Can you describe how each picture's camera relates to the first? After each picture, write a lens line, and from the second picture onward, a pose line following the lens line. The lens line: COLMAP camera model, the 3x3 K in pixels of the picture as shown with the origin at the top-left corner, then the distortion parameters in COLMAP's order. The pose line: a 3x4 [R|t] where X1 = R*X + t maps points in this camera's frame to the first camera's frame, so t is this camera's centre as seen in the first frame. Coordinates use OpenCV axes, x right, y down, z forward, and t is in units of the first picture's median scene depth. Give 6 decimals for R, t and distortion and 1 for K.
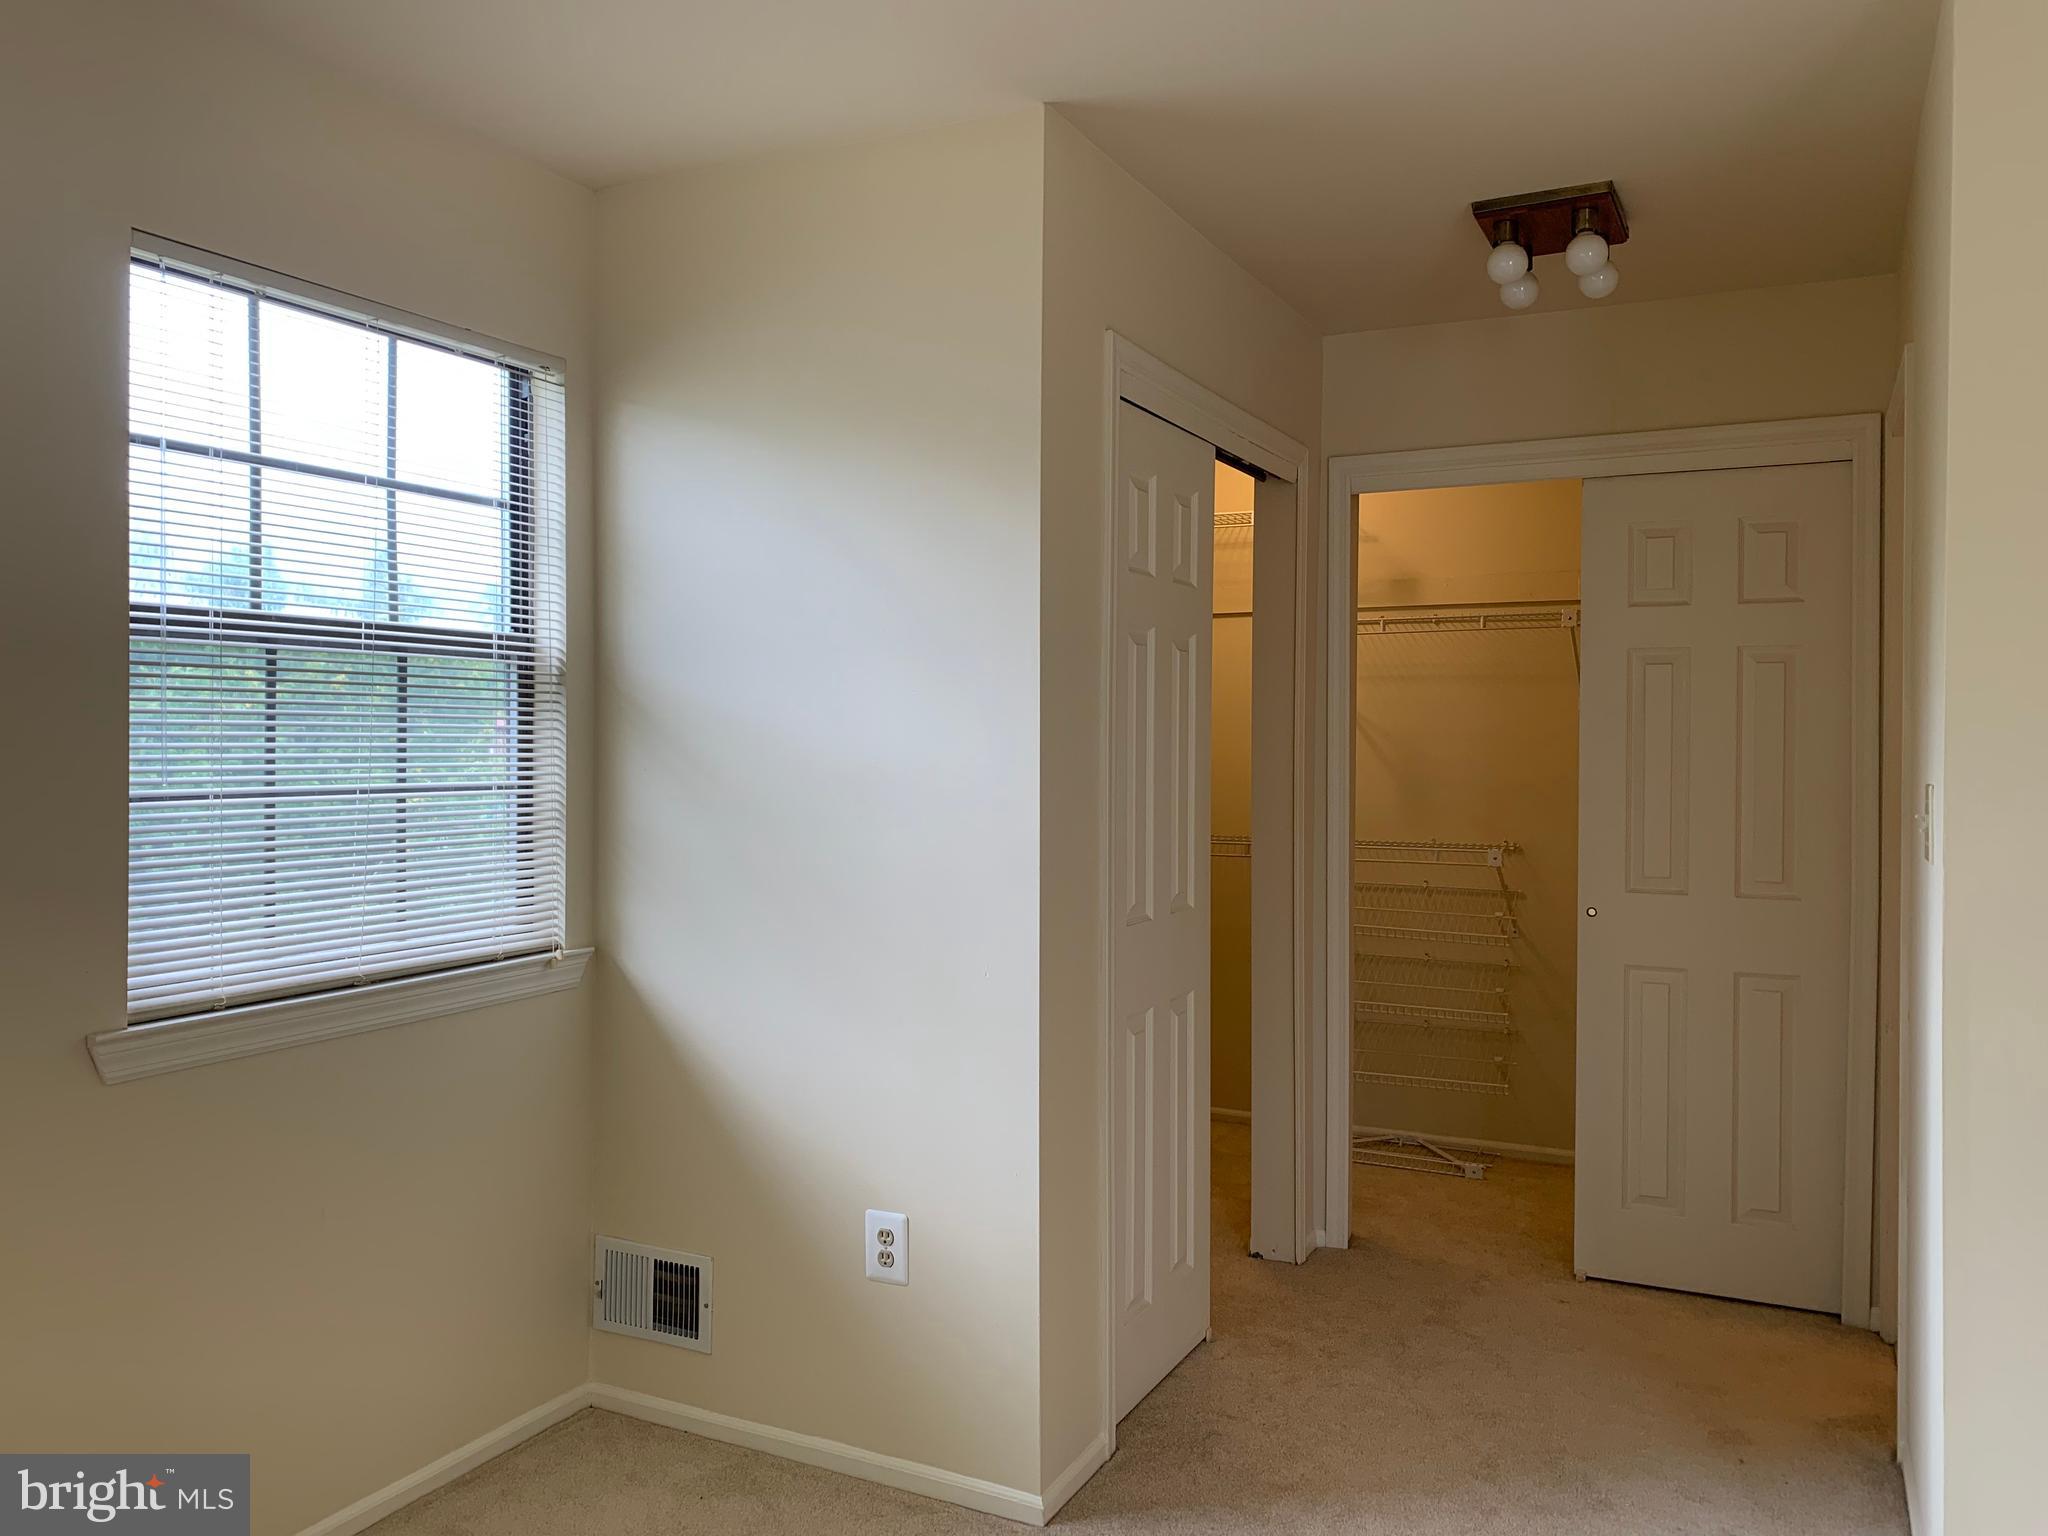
lens RADIAL K [[1522.8, 0, 1024.0], [0, 1522.8, 768.0], [0, 0, 1]] dist [0.008231, -0.002674]
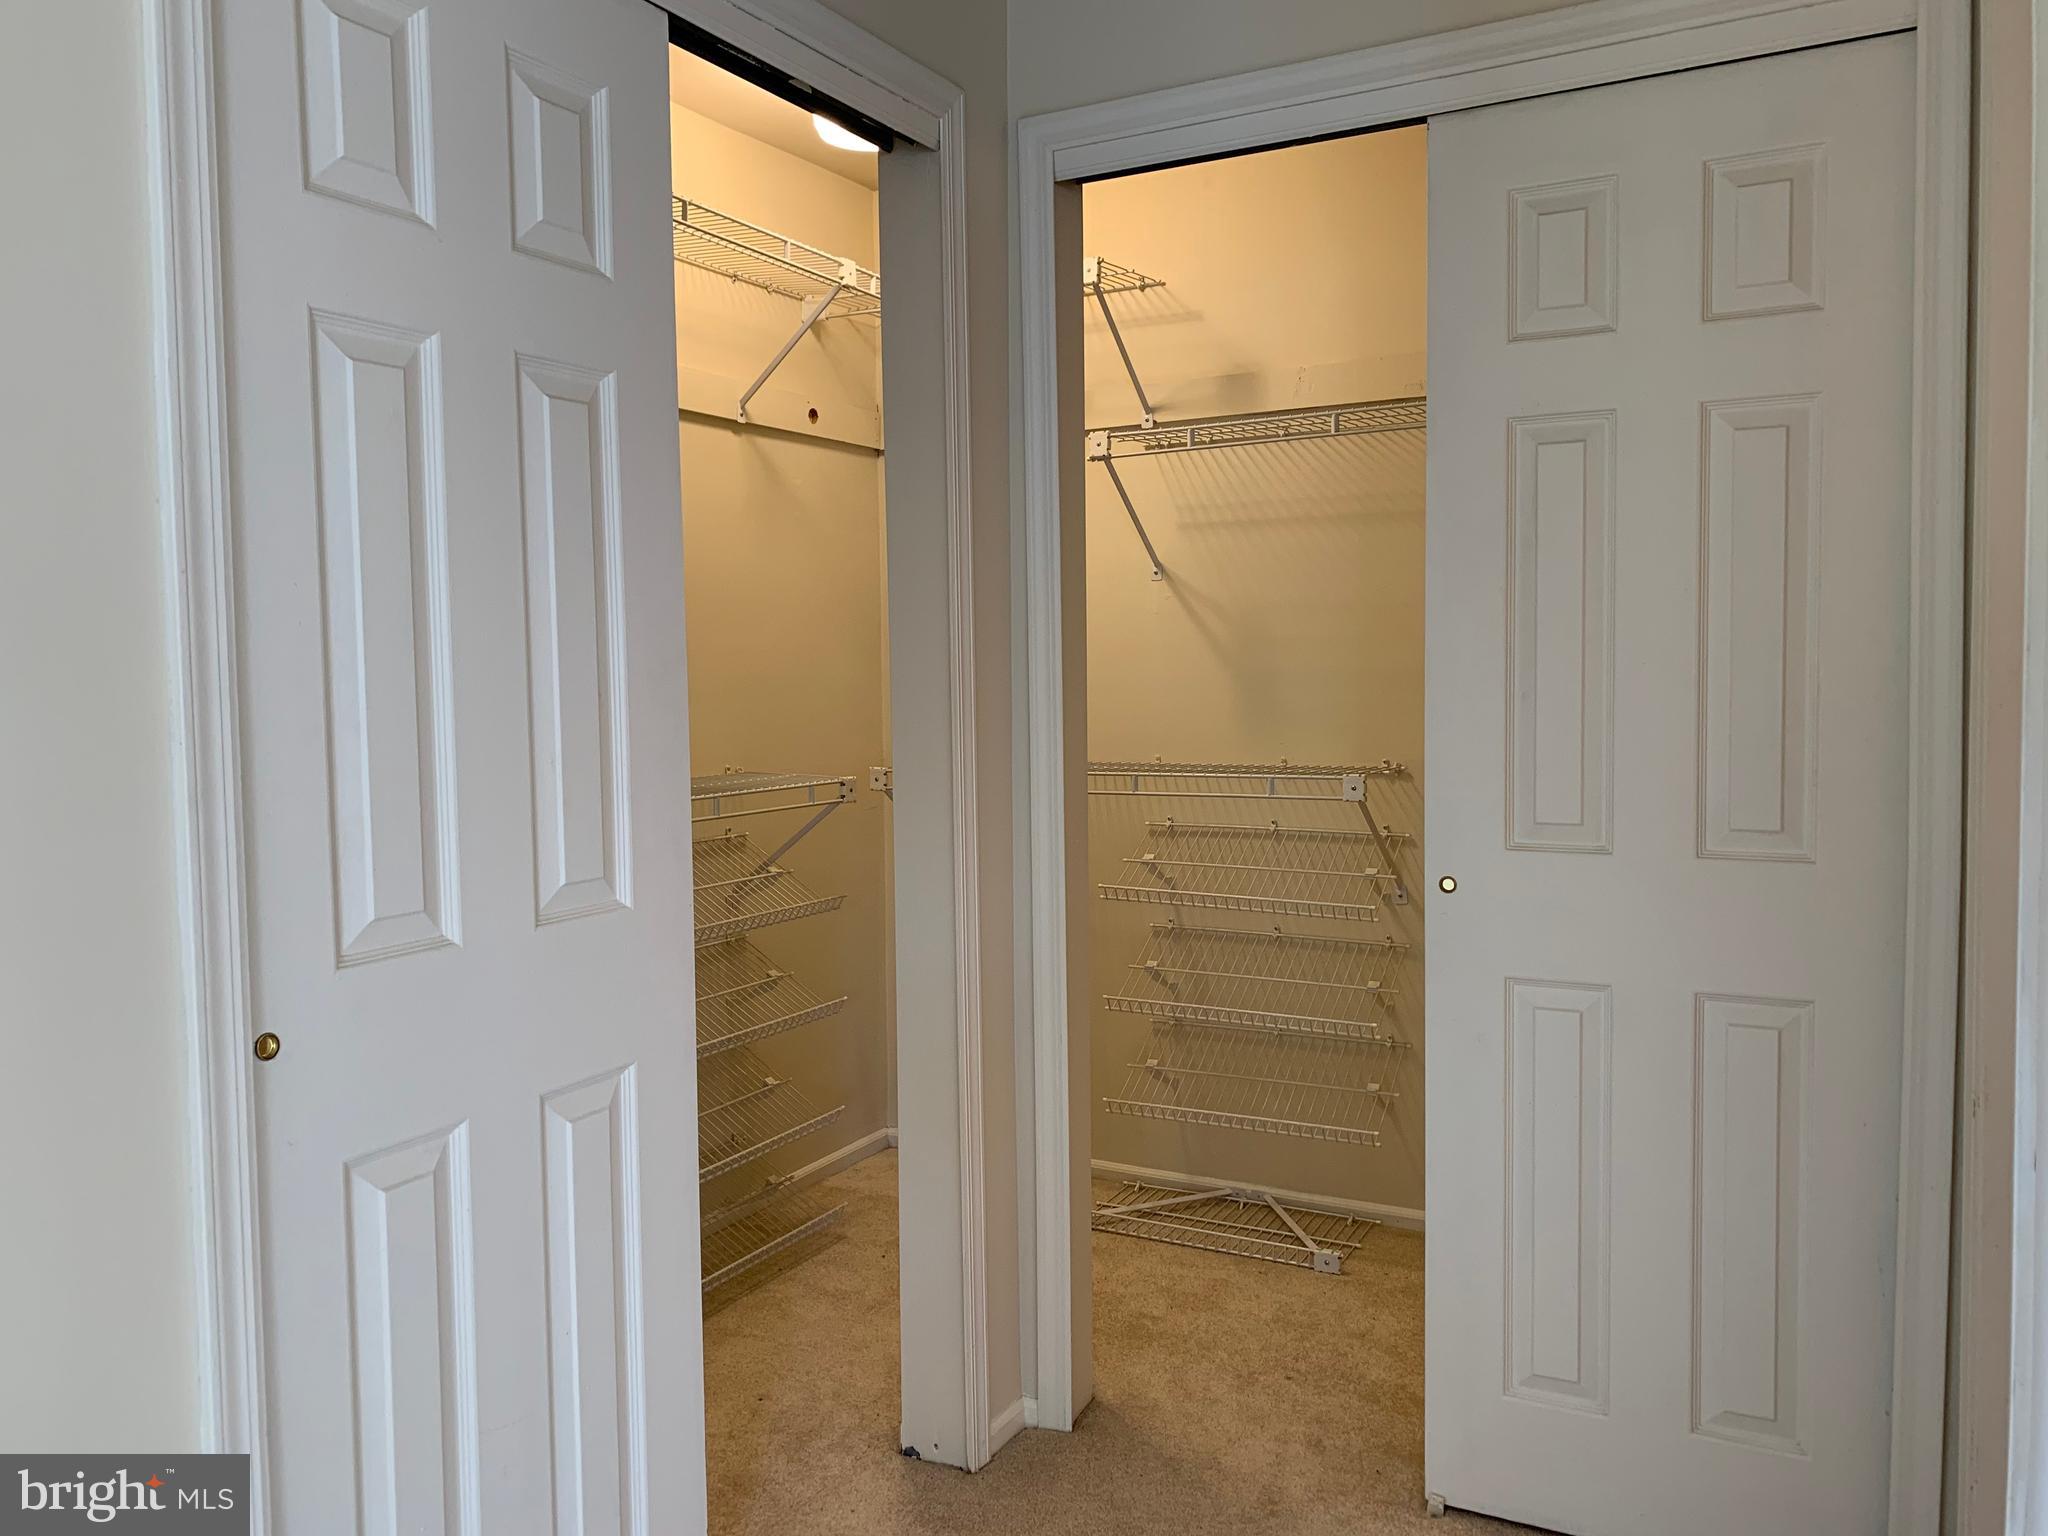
lens RADIAL K [[1557.2, 0, 998.5], [0, 1557.2, 750.4], [0, 0, 1]] dist [0.008237, -0.009077]
pose [[0.999319, -0.015549, -0.033455, 0.211385], [0.016849, 0.999100, 0.038936, 0.017420], [0.032820, -0.039473, 0.998681, 0.389089]]
